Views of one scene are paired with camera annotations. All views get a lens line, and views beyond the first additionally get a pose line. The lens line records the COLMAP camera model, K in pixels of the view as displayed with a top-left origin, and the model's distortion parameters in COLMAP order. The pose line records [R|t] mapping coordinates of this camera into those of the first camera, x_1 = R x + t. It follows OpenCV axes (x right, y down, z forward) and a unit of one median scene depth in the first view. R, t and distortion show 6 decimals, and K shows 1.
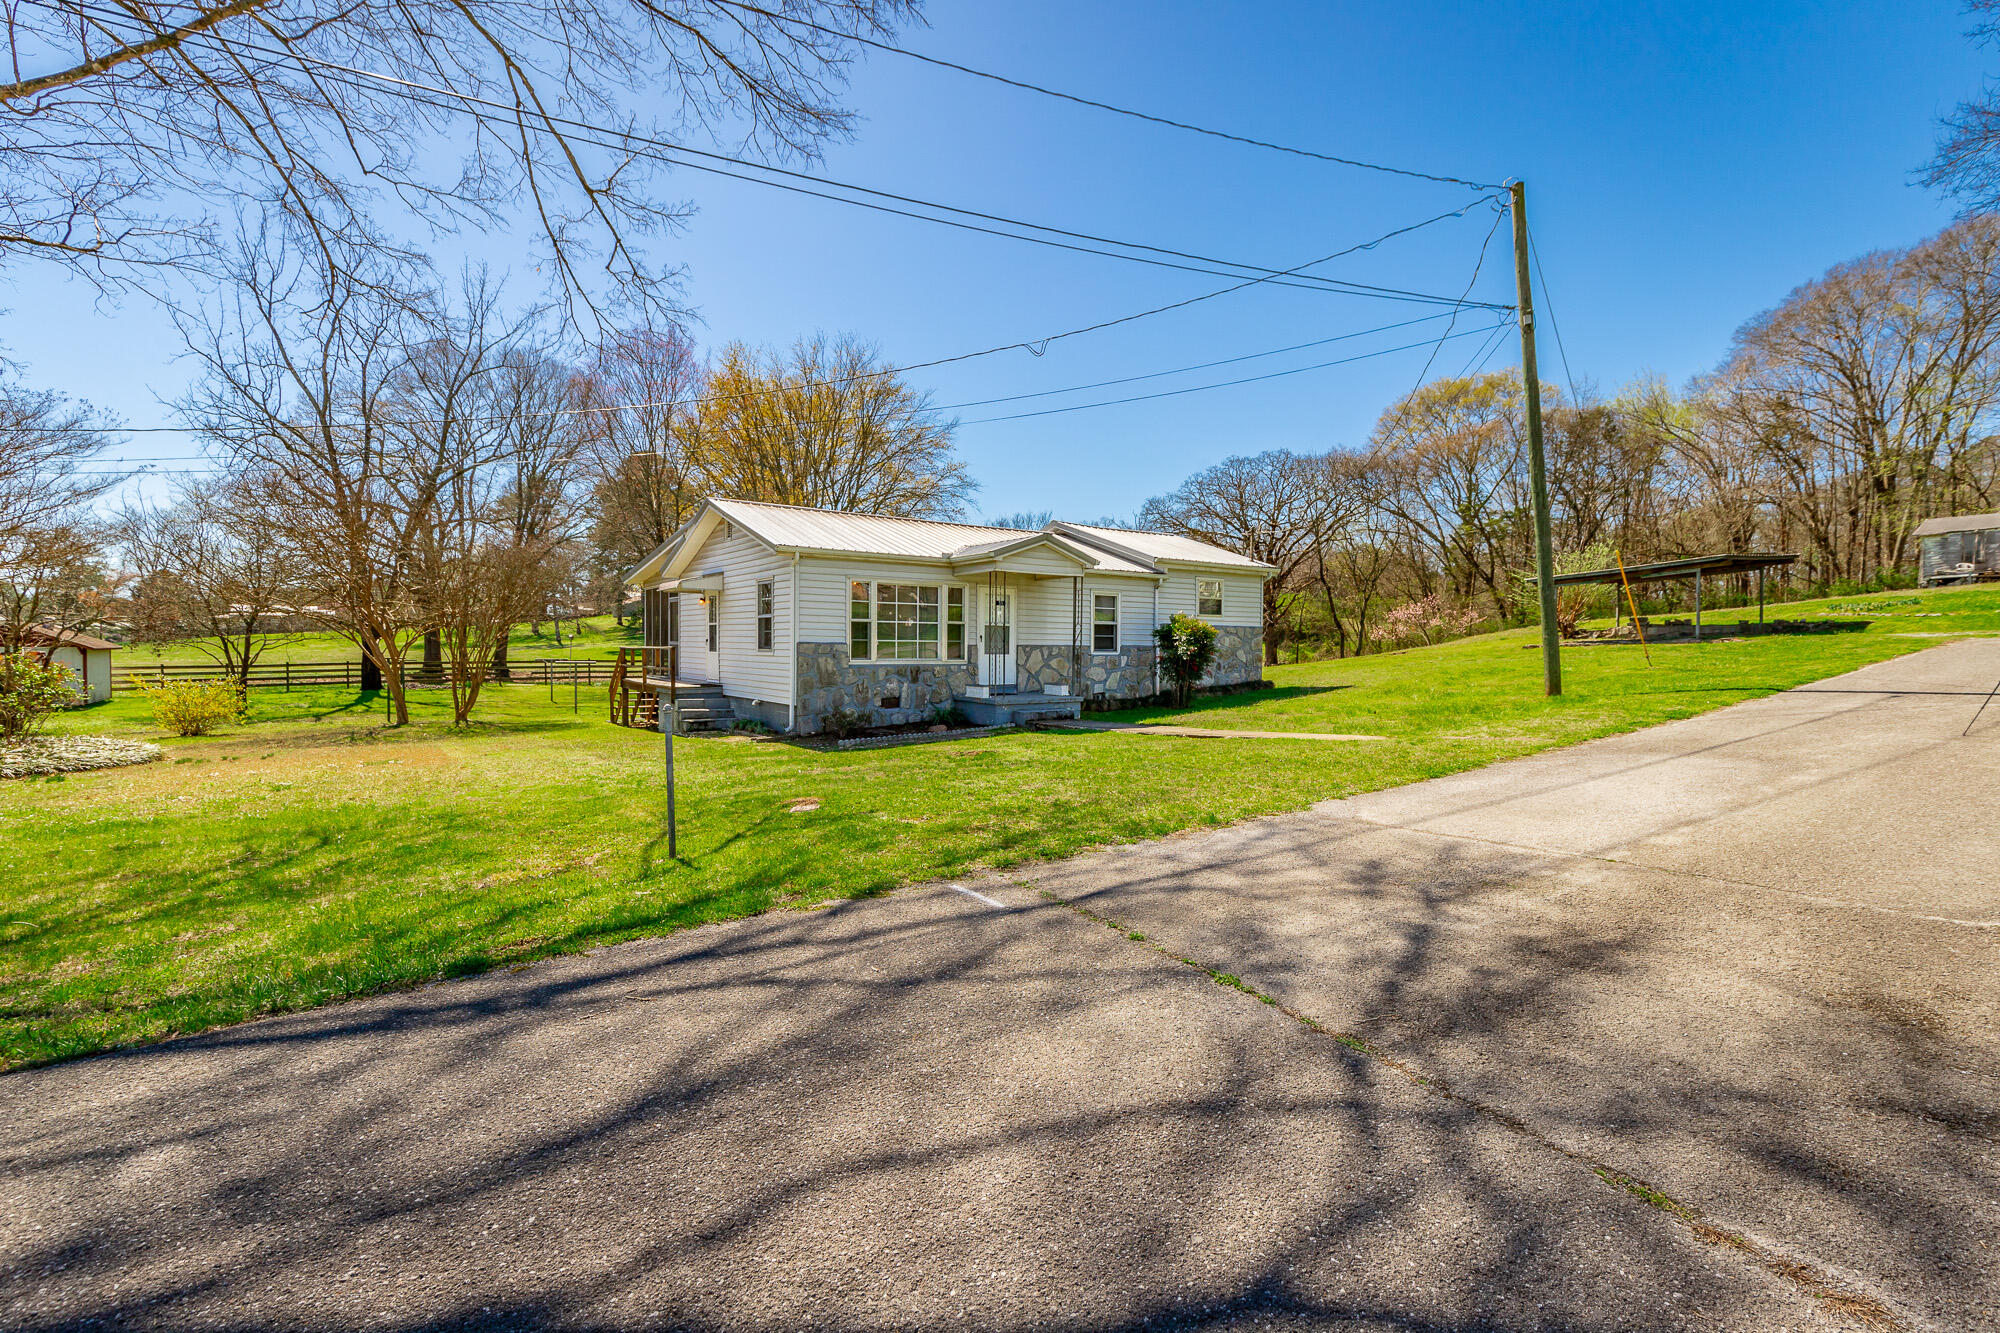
lens RADIAL K [[907.7, 0, 1000.0], [0, 907.7, 666.5], [0, 0, 1]] dist [0.004905, 0.000107]
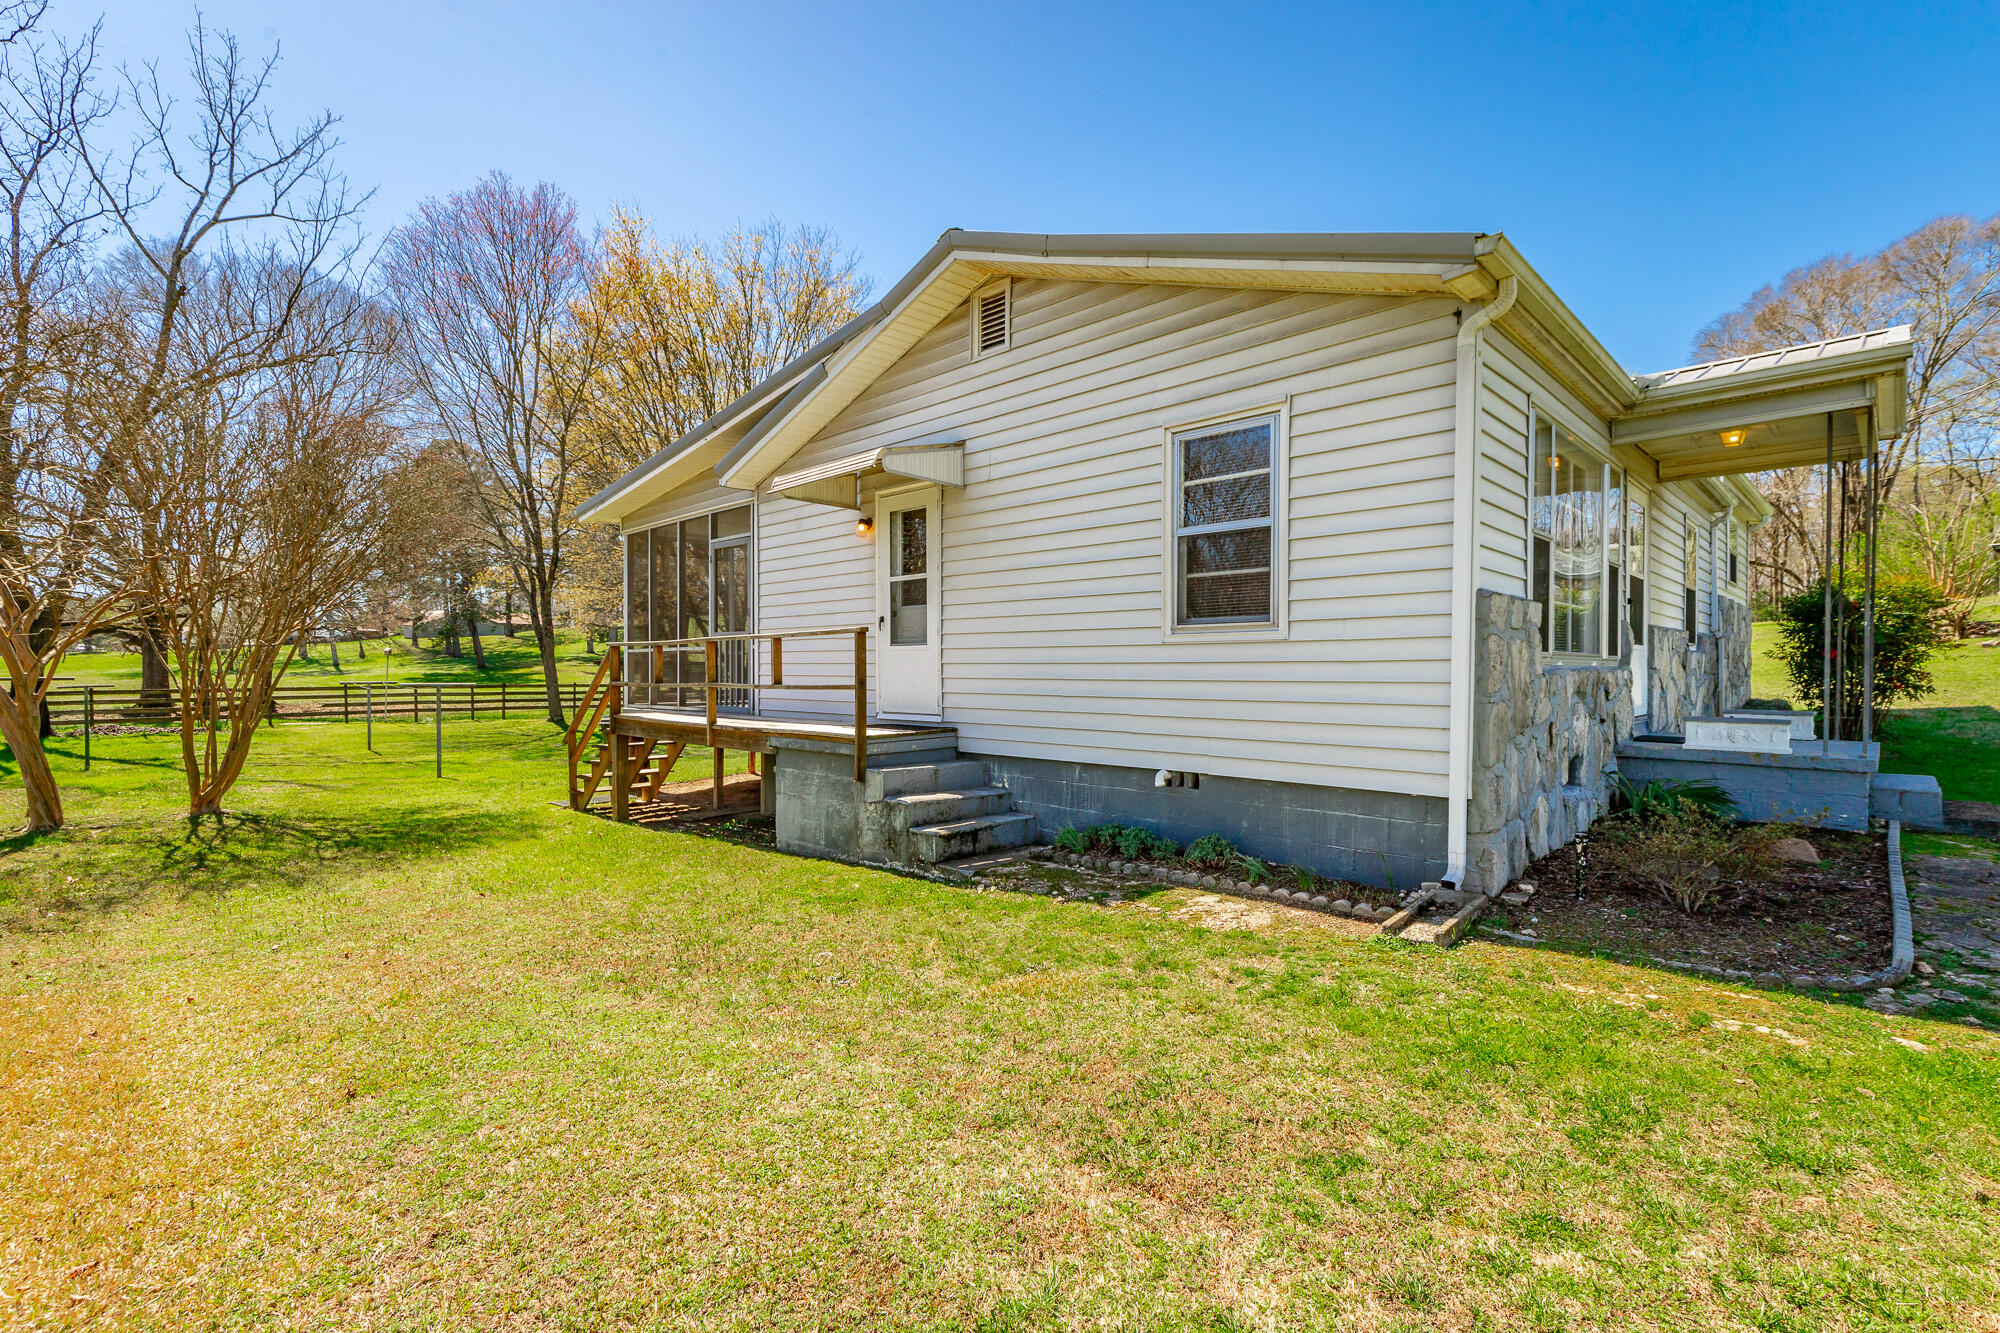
lens RADIAL K [[929.6, 0, 995.3], [0, 929.6, 692.4], [0, 0, 1]] dist [-0.000553, -0.000411]
pose [[0.985074, -0.010592, 0.171804, -0.166429], [0.010565, 0.999944, 0.001070, 0.002312], [-0.171806, 0.000761, 0.985131, 0.279744]]
